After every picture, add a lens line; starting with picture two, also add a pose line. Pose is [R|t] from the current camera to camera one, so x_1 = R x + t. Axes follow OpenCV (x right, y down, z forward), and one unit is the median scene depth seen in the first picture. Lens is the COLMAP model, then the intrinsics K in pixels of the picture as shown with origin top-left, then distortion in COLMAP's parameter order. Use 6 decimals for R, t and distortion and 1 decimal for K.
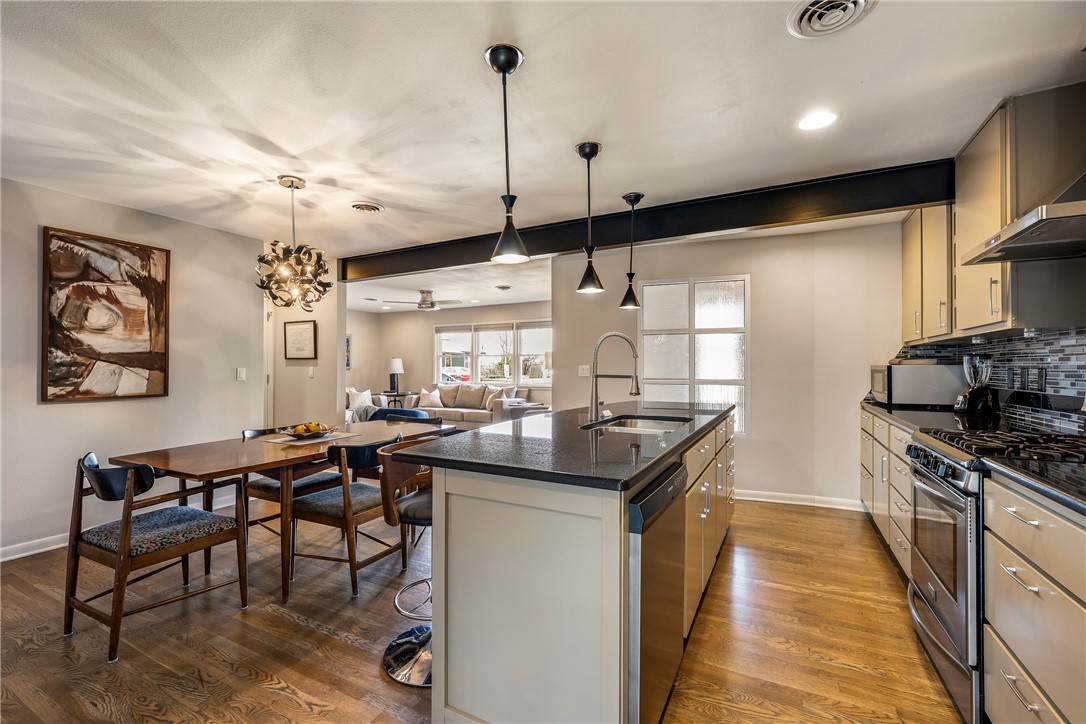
lens RADIAL K [[468.3, 0, 539.0], [0, 468.3, 365.6], [0, 0, 1]] dist [-0.006810, 0.002664]
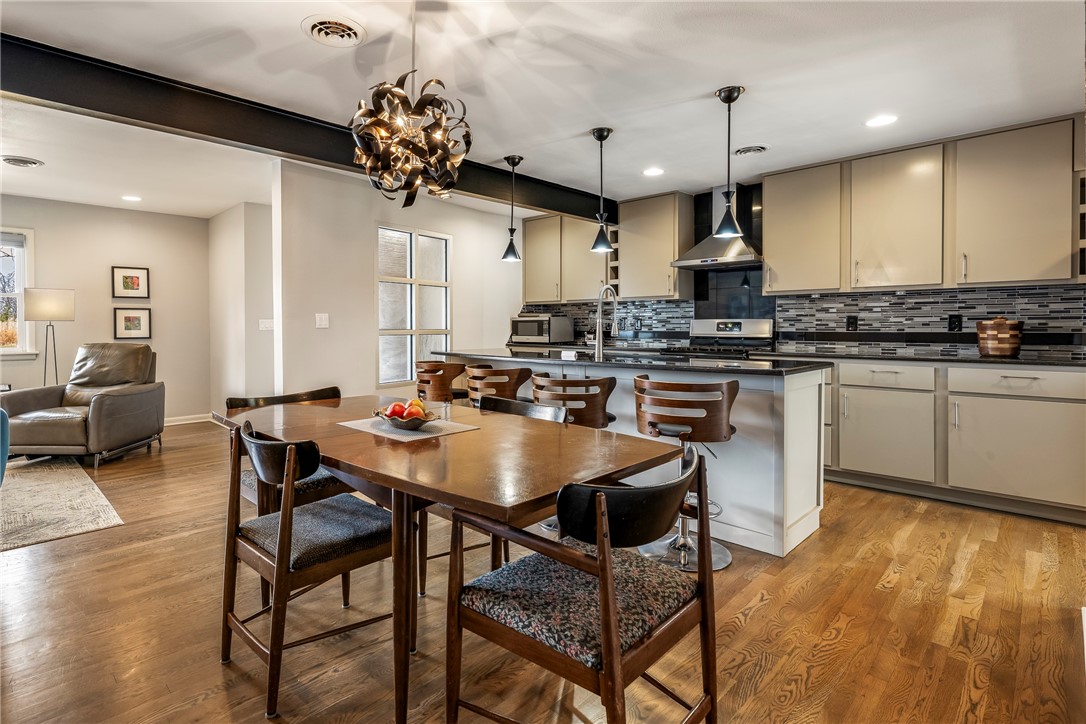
lens RADIAL K [[544.4, 0, 515.9], [0, 544.4, 334.3], [0, 0, 1]] dist [0.022503, -0.000095]
pose [[0.290091, -0.013192, 0.956908, -0.977594], [-0.001873, 0.999895, 0.014353, 0.029234], [-0.956997, -0.005956, 0.290035, 0.592207]]
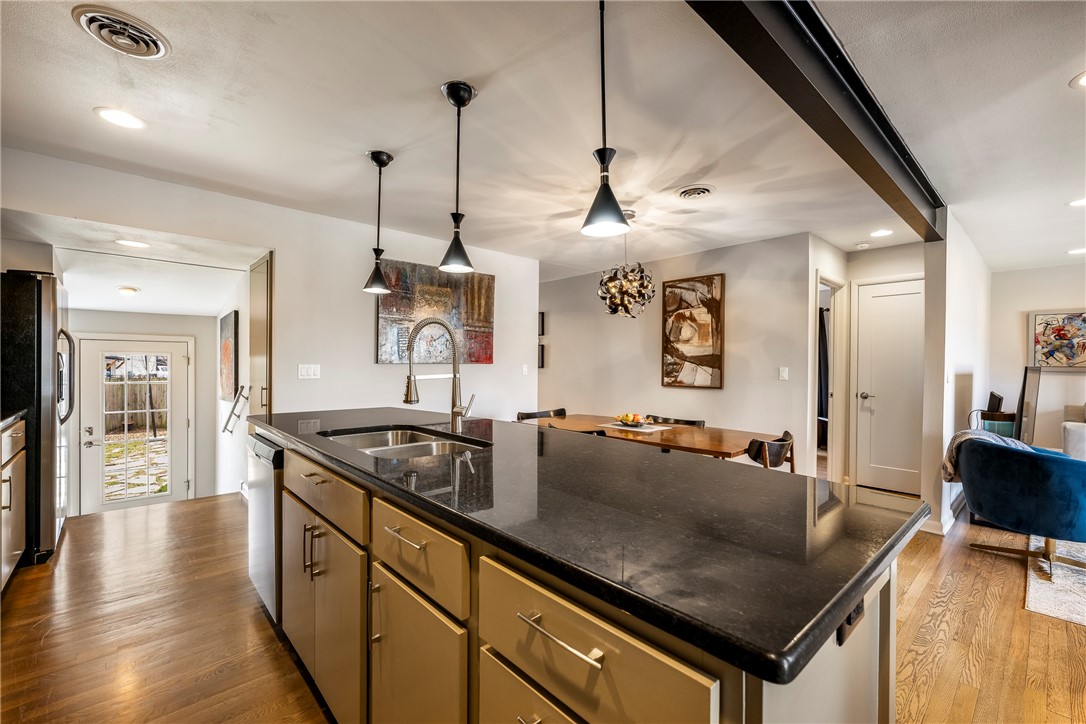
lens RADIAL K [[468.3, 0, 544.9], [0, 468.3, 364.9], [0, 0, 1]] dist [-0.006810, 0.002664]
pose [[-0.350782, -0.000156, -0.936457, 0.596353], [-0.004462, 0.999989, 0.001505, 0.000017], [0.936446, 0.004706, -0.350779, 1.060750]]
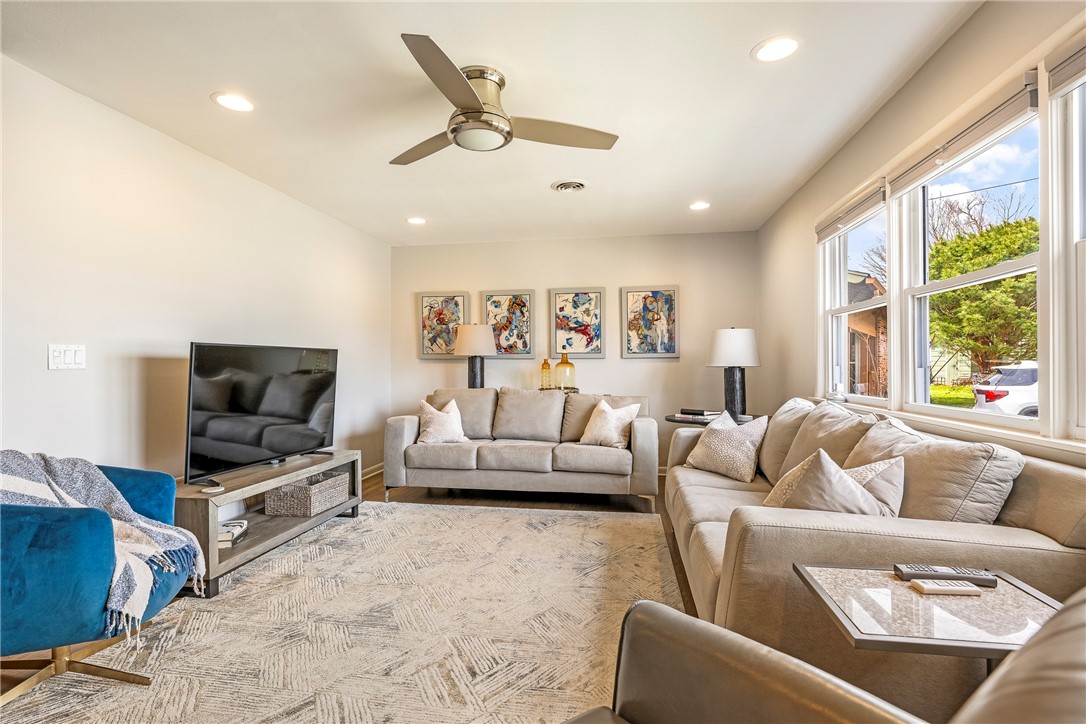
lens RADIAL K [[515.4, 0, 547.5], [0, 515.4, 364.8], [0, 0, 1]] dist [-0.000409, -0.000032]
pose [[0.318250, -0.002673, -0.948003, 0.153862], [0.007420, 0.999972, -0.000329, 0.037114], [0.947978, -0.006929, 0.318261, 1.911047]]
